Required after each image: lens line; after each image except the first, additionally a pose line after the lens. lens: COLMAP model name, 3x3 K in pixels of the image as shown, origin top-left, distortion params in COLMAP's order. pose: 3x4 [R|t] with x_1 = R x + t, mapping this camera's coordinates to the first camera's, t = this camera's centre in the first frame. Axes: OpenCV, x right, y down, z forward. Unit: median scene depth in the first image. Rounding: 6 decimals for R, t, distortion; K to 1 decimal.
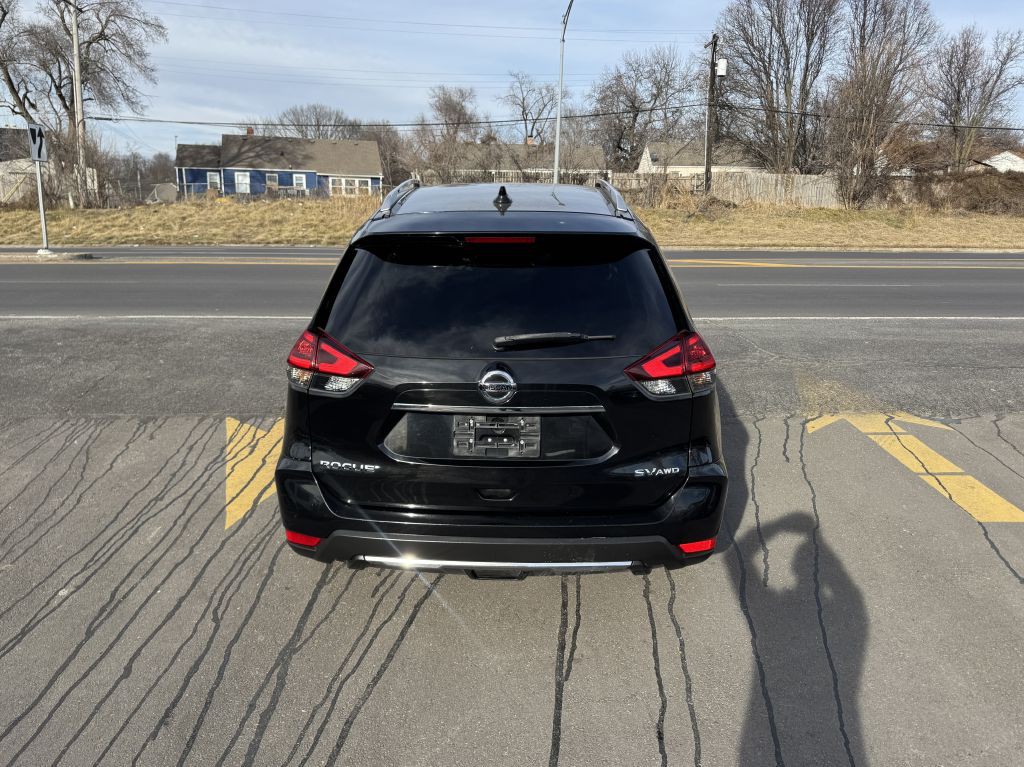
lens RADIAL K [[787.5, 0, 469.0], [0, 787.5, 386.1], [0, 0, 1]] dist [0.027511, -0.034640]
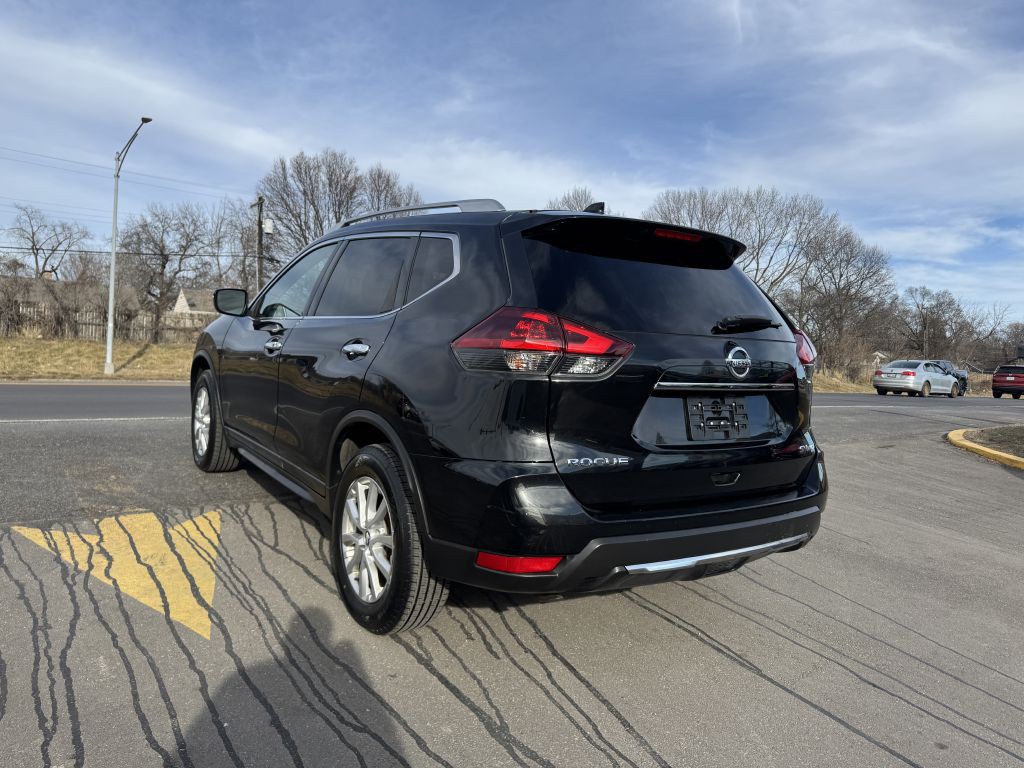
lens RADIAL K [[748.9, 0, 503.8], [0, 748.9, 367.9], [0, 0, 1]] dist [0.007936, -0.011649]
pose [[0.785990, 0.020325, 0.617905, -0.391319], [0.111892, 0.978277, -0.174509, 0.069299], [-0.608030, 0.206301, 0.766642, 0.214690]]
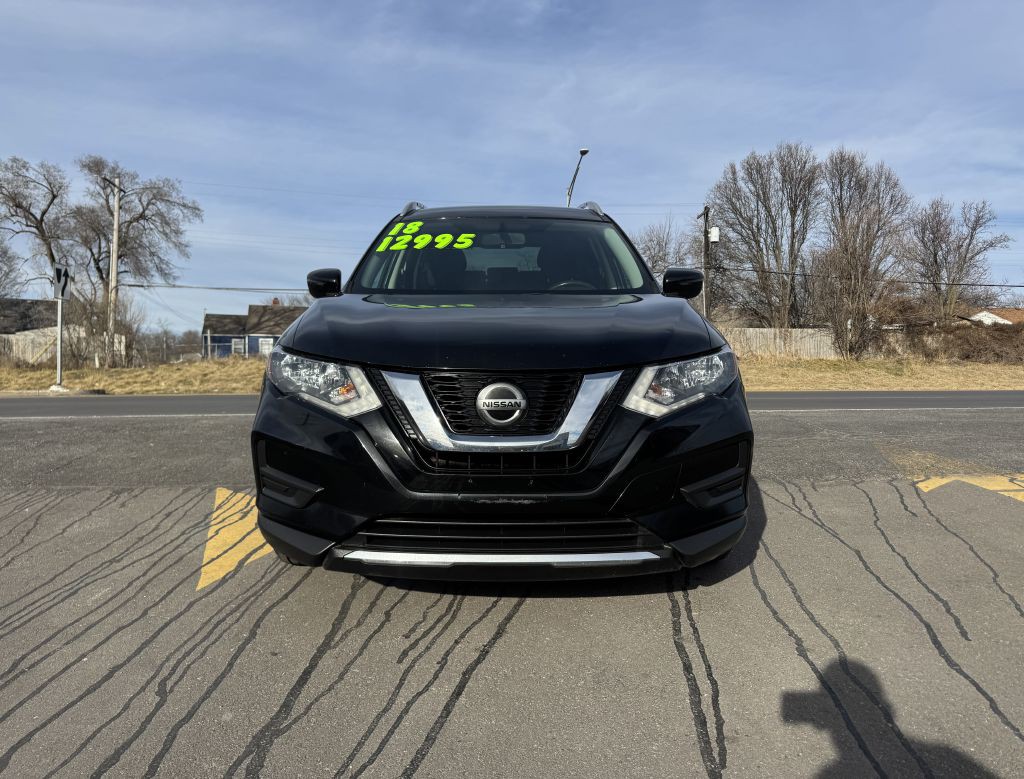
lens RADIAL K [[760.4, 0, 488.0], [0, 760.4, 386.2], [0, 0, 1]] dist [0.002112, -0.002878]
pose [[0.999889, -0.007071, 0.013134, -0.034210], [0.009717, 0.976826, -0.213814, 0.113385], [-0.011317, 0.213918, 0.976786, 0.200465]]
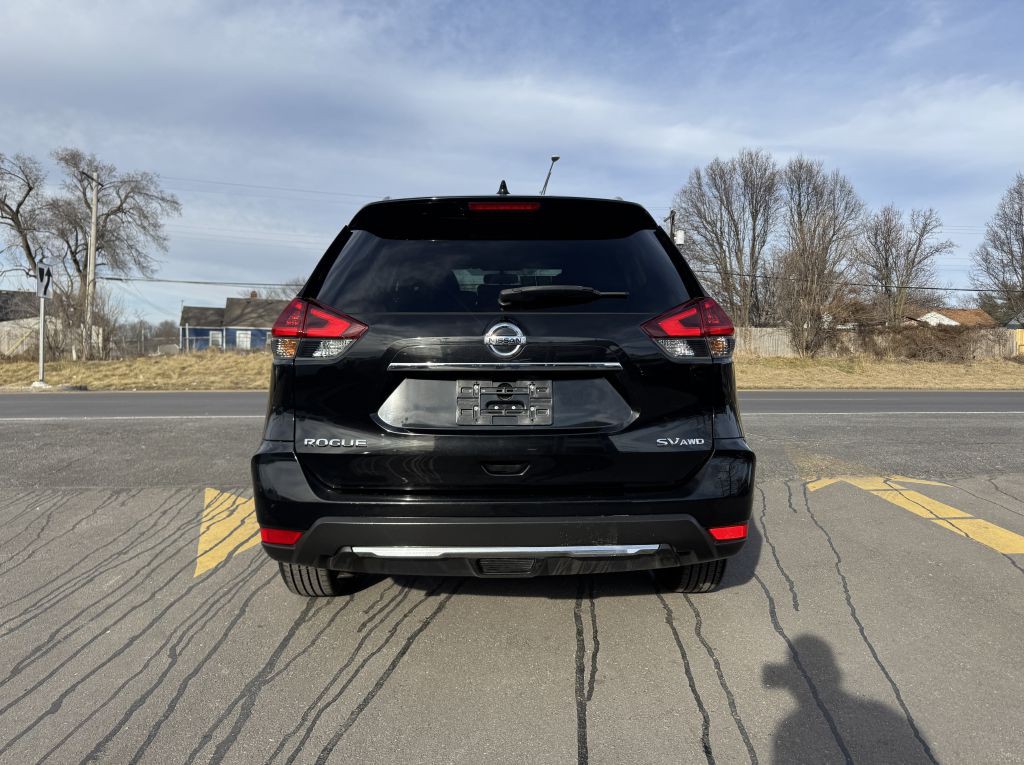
lens RADIAL K [[748.9, 0, 499.2], [0, 748.9, 377.5], [0, 0, 1]] dist [0.007936, -0.011649]
pose [[0.998307, -0.001983, 0.058125, -0.010084], [0.014368, 0.976848, -0.213449, 0.111056], [-0.056356, 0.213923, 0.975223, 0.080937]]
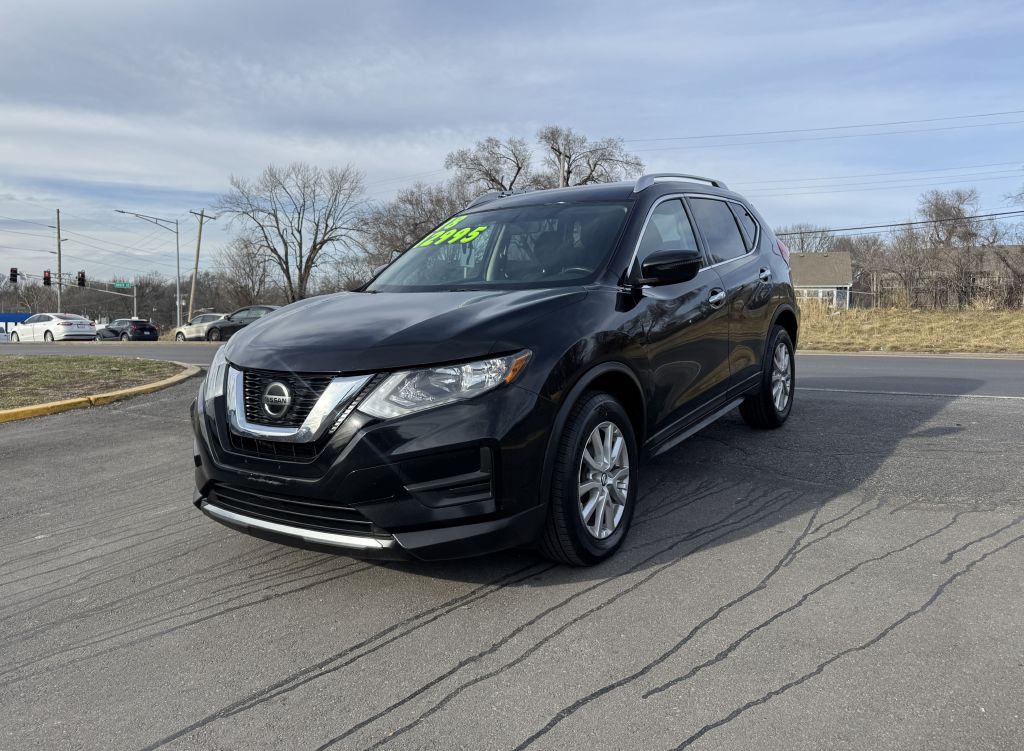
lens RADIAL K [[775.1, 0, 485.8], [0, 775.1, 356.2], [0, 0, 1]] dist [0.034944, -0.036522]
pose [[0.832922, 0.019364, -0.553052, 0.392768], [-0.123150, 0.980813, -0.151128, 0.065413], [0.539514, 0.193986, 0.819325, 0.255291]]
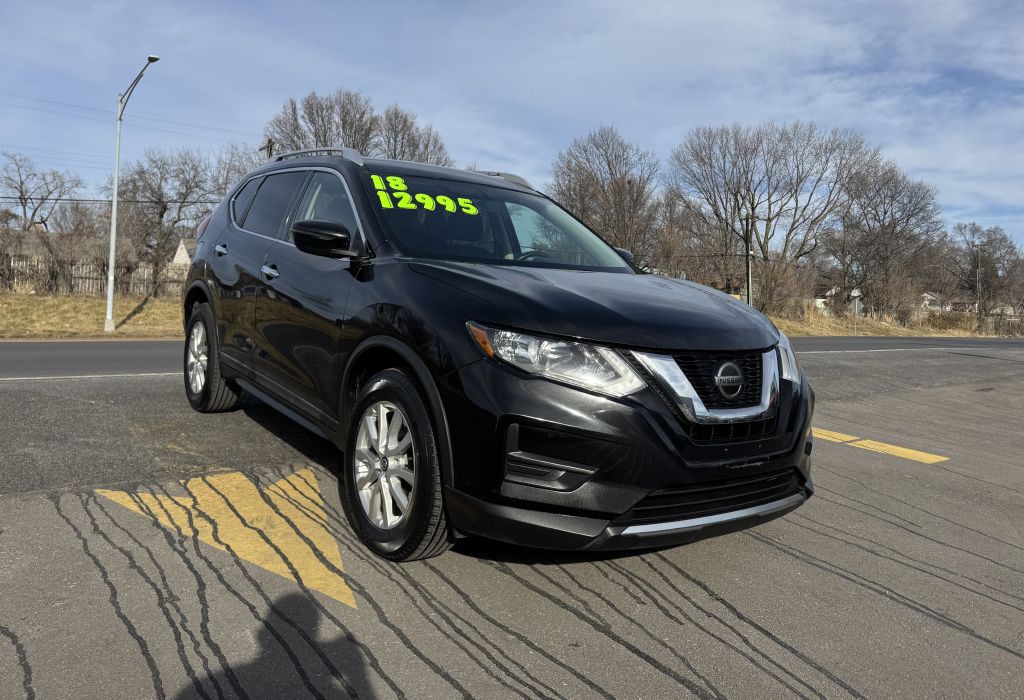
lens RADIAL K [[803.6, 0, 527.1], [0, 803.6, 274.4], [0, 0, 1]] dist [0.014201, -0.019516]
pose [[0.781199, 0.040027, 0.622997, -0.459602], [0.131534, 0.964987, -0.226935, 0.067563], [-0.610267, 0.259227, 0.748582, 0.285018]]
